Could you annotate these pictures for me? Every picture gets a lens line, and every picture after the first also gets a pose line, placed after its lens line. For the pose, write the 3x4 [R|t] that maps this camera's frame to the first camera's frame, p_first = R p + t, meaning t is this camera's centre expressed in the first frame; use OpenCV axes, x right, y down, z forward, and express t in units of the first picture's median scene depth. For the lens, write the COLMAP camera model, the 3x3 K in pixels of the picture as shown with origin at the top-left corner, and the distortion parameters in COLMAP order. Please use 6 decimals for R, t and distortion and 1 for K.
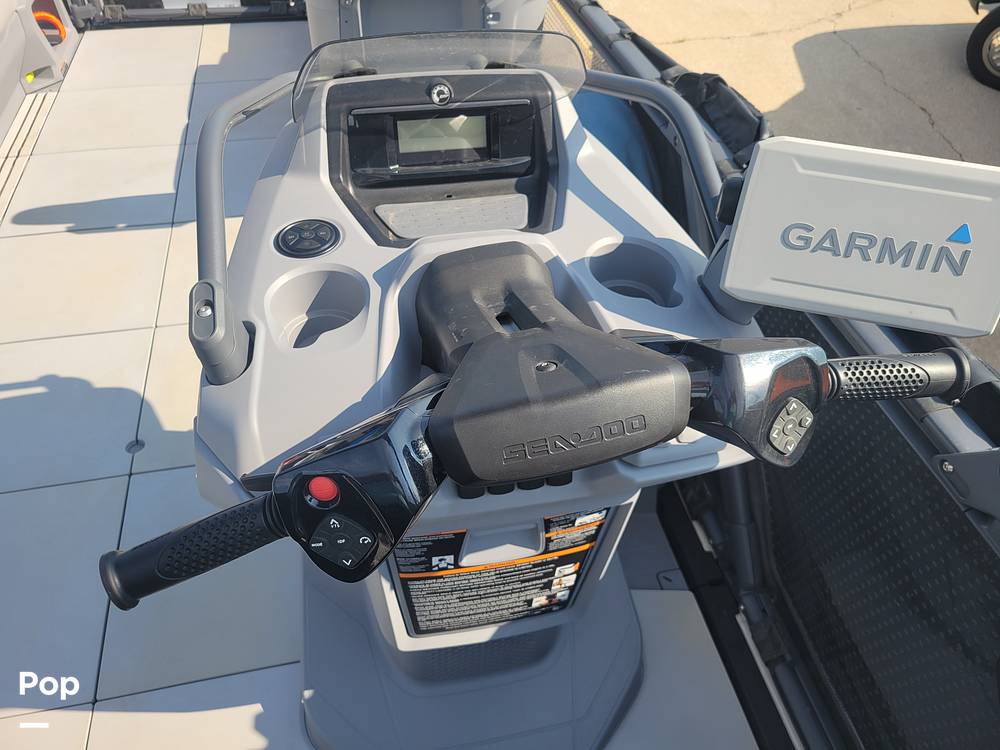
lens RADIAL K [[758.9, 0, 502.4], [0, 758.9, 379.1], [0, 0, 1]] dist [0.035798, -0.034797]
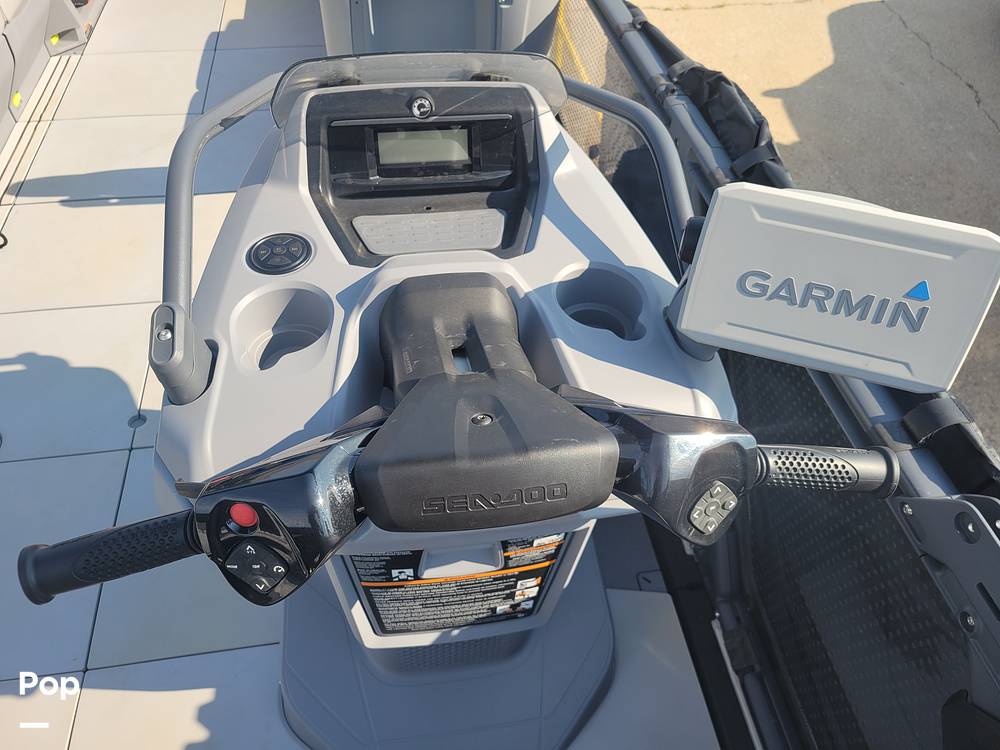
lens RADIAL K [[758.1, 0, 497.7], [0, 758.1, 371.1], [0, 0, 1]] dist [0.018793, 0.002064]
pose [[0.998300, 0.043398, -0.038915, 0.071196], [-0.041738, 0.998225, 0.042484, -0.074344], [0.040690, -0.040788, 0.998339, -0.003297]]
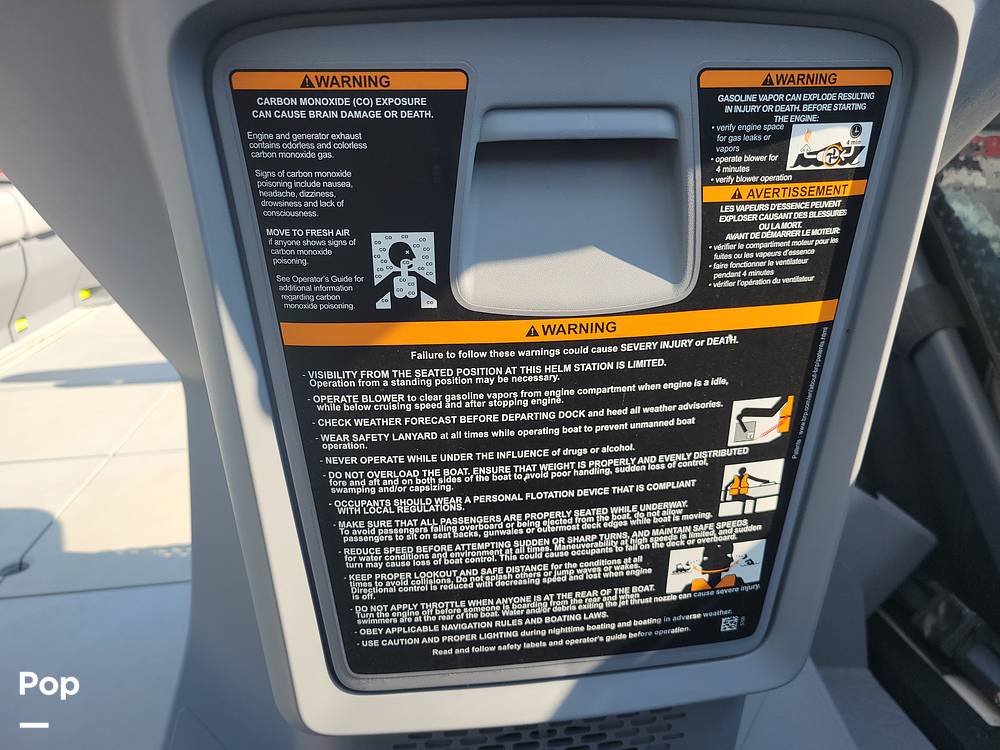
lens RADIAL K [[773.2, 0, 511.6], [0, 773.2, 387.6], [0, 0, 1]] dist [0.001505, -0.000648]
pose [[0.996366, -0.024657, -0.081533, -0.003108], [-0.013869, 0.897455, -0.440889, 0.404855], [0.084044, 0.440417, 0.893851, 0.659657]]
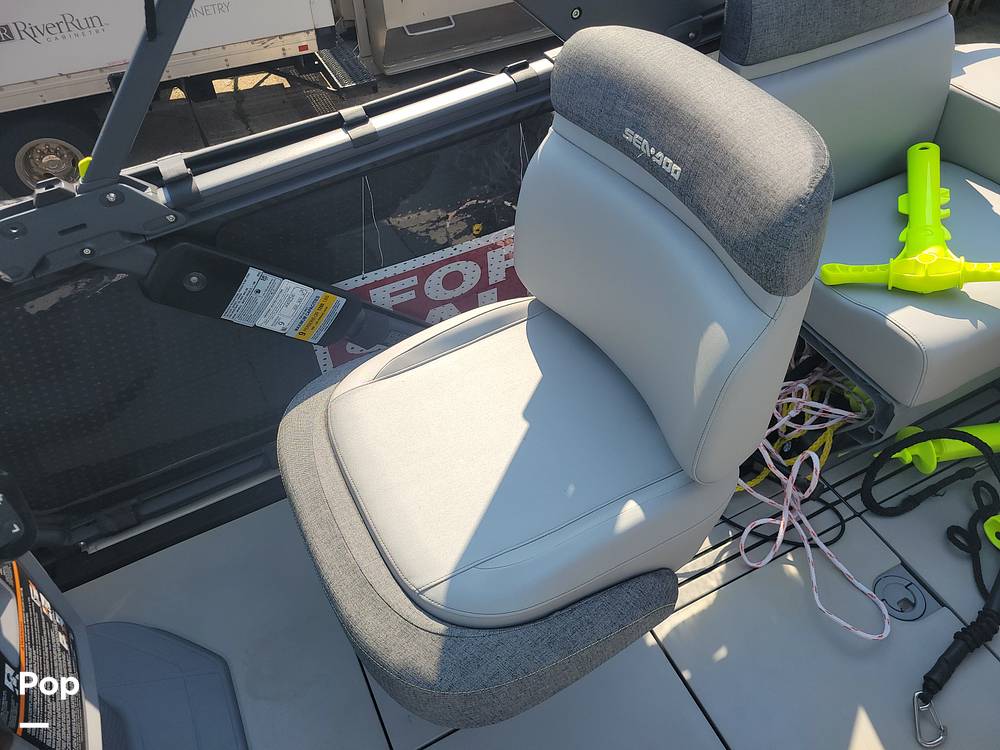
lens RADIAL K [[745.8, 0, 494.6], [0, 745.8, 369.6], [0, 0, 1]] dist [0.061389, -0.038994]
pose [[-0.249879, -0.724652, 0.642215, -0.500263], [0.731883, 0.292903, 0.615268, -0.007979], [-0.633962, 0.623769, 0.457171, -0.024304]]
